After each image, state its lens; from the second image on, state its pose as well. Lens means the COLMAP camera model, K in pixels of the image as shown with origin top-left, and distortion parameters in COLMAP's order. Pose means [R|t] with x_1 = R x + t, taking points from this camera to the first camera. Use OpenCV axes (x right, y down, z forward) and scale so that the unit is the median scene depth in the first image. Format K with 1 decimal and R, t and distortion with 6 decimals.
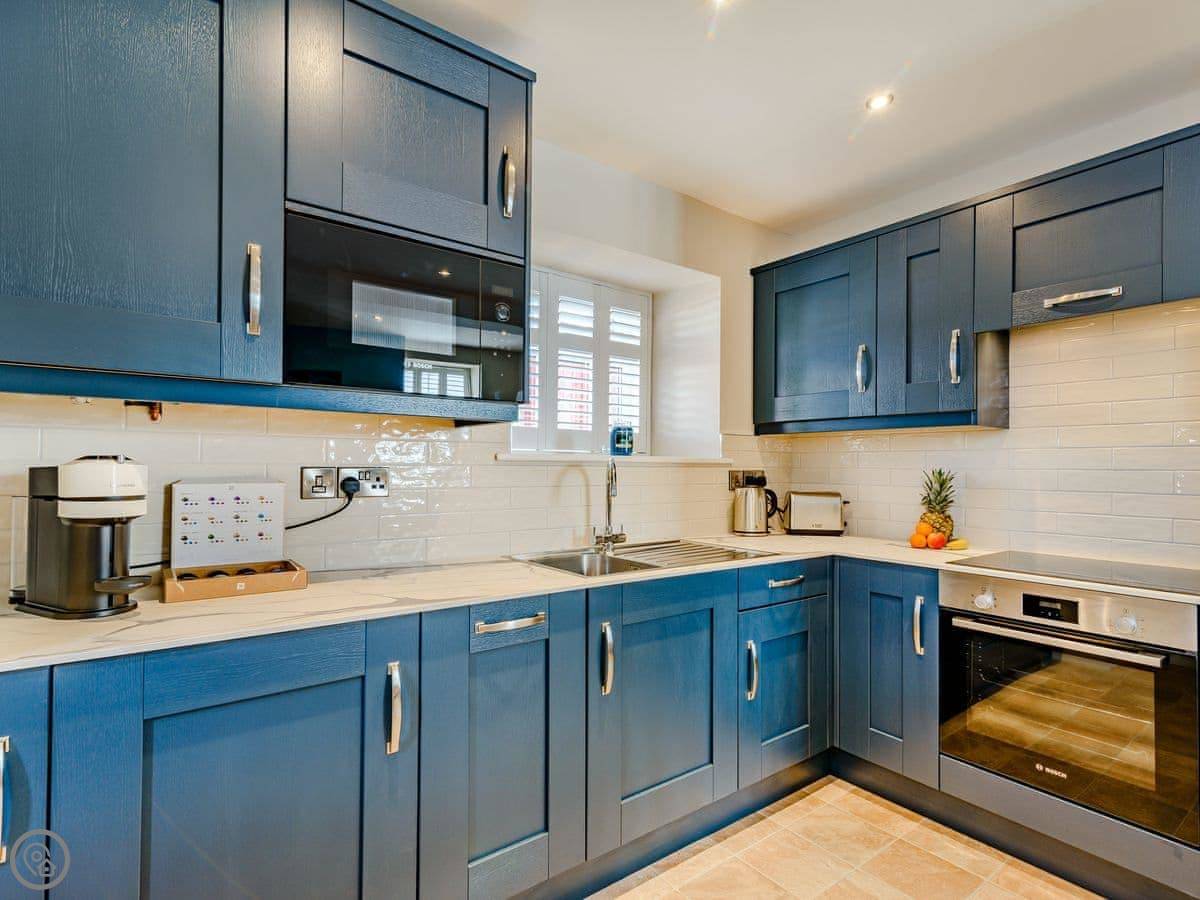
lens RADIAL K [[611.3, 0, 602.2], [0, 611.3, 459.2], [0, 0, 1]] dist [0.012889, 0.000445]
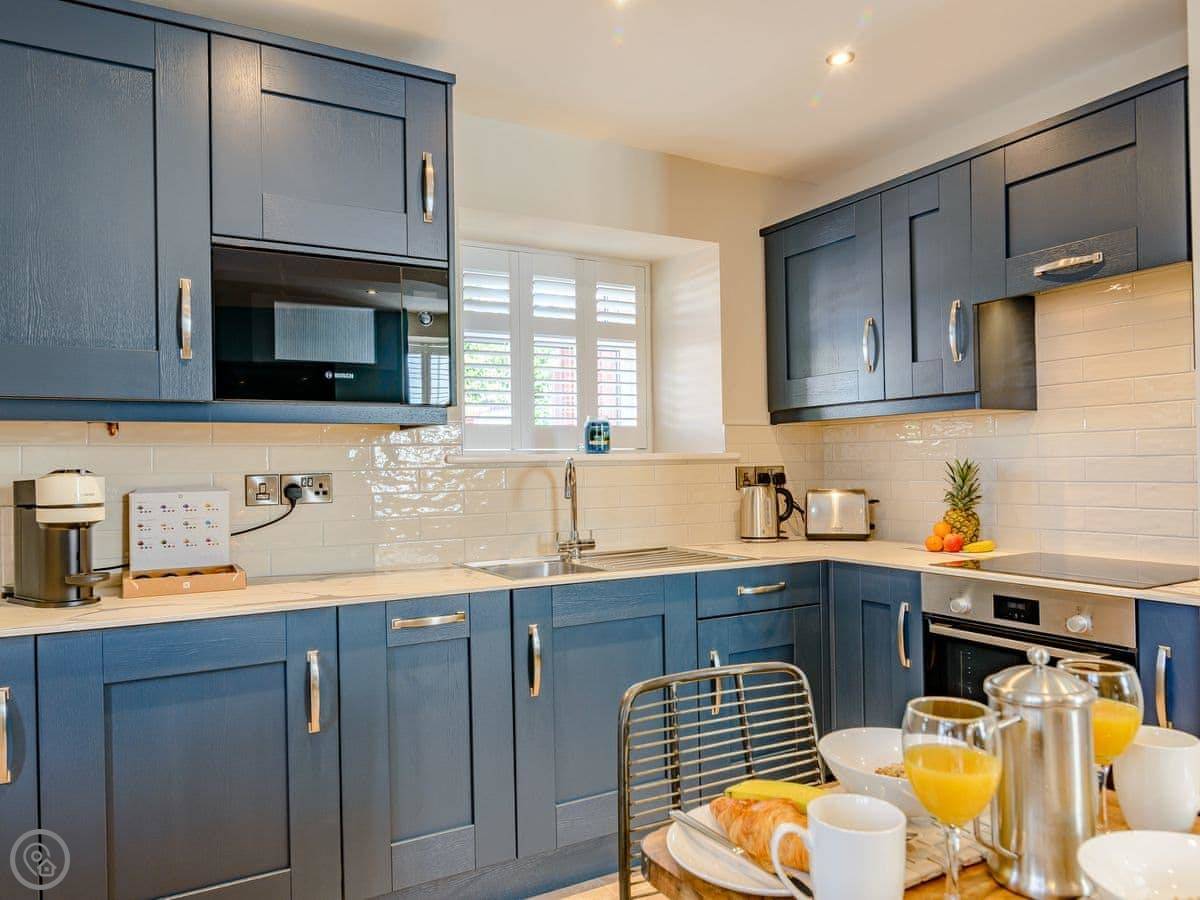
lens RADIAL K [[843.2, 0, 603.9], [0, 843.2, 458.0], [0, 0, 1]] dist [-0.000816, 0.000114]
pose [[0.991514, -0.026313, -0.127311, 0.255895], [0.026839, 0.999637, 0.002420, -0.002721], [0.127201, -0.005816, 0.991860, -0.291709]]
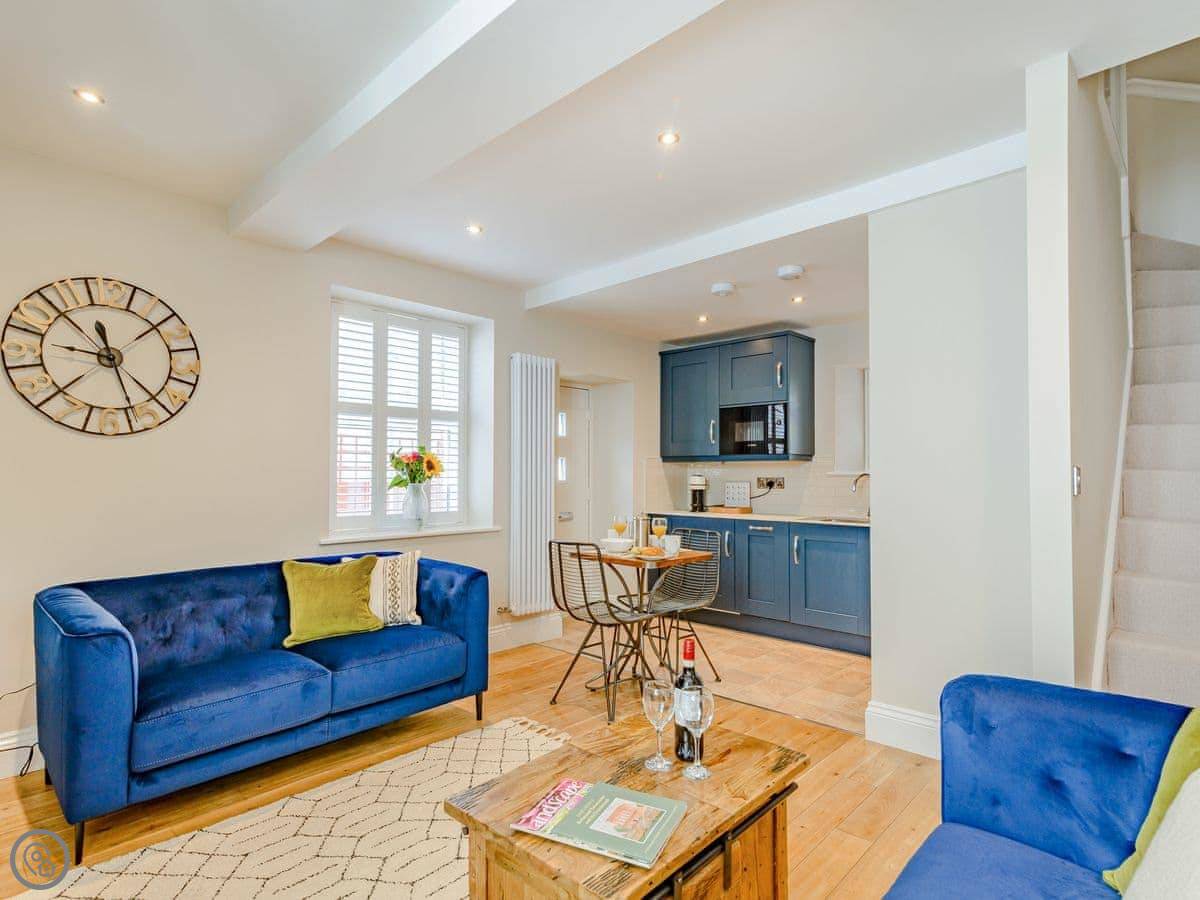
lens RADIAL K [[611.3, 0, 602.2], [0, 611.3, 459.2], [0, 0, 1]] dist [0.012889, 0.000445]
pose [[0.171160, -0.031155, -0.984751, 2.091814], [0.007807, 0.999511, -0.030265, 0.005459], [0.985212, -0.002508, 0.171319, -0.235714]]
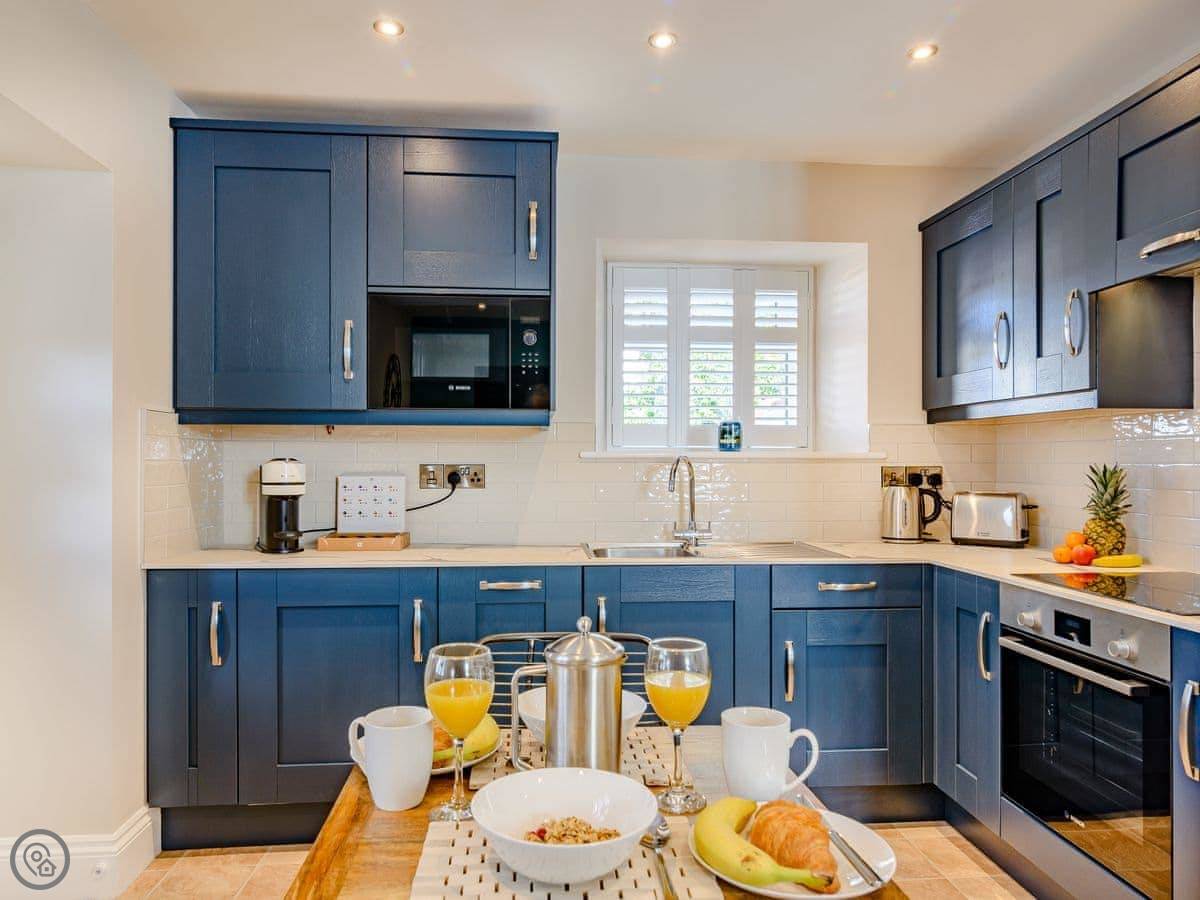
lens RADIAL K [[812.2, 0, 592.5], [0, 812.2, 460.6], [0, 0, 1]] dist [0.003837, -0.000456]
pose [[0.843862, -0.007191, -0.536512, 0.696732], [0.011676, 0.999920, 0.004963, -0.000405], [0.536433, -0.010452, 0.843878, -0.264401]]
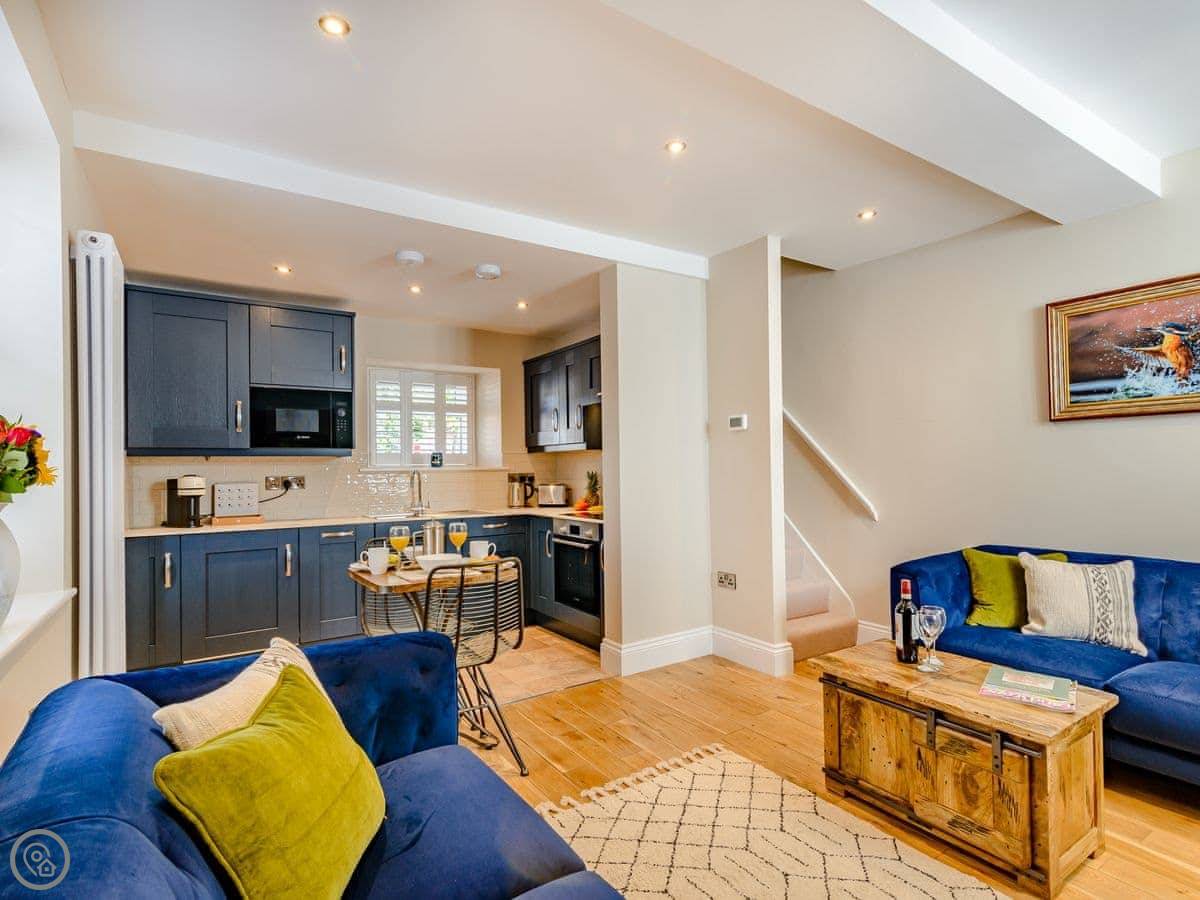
lens RADIAL K [[611.3, 0, 602.2], [0, 611.3, 459.2], [0, 0, 1]] dist [0.012889, 0.000445]
pose [[0.997593, -0.023246, -0.065321, 0.893421], [0.023069, 0.999728, -0.003459, -0.016711], [0.065384, 0.001943, 0.997858, -1.197382]]
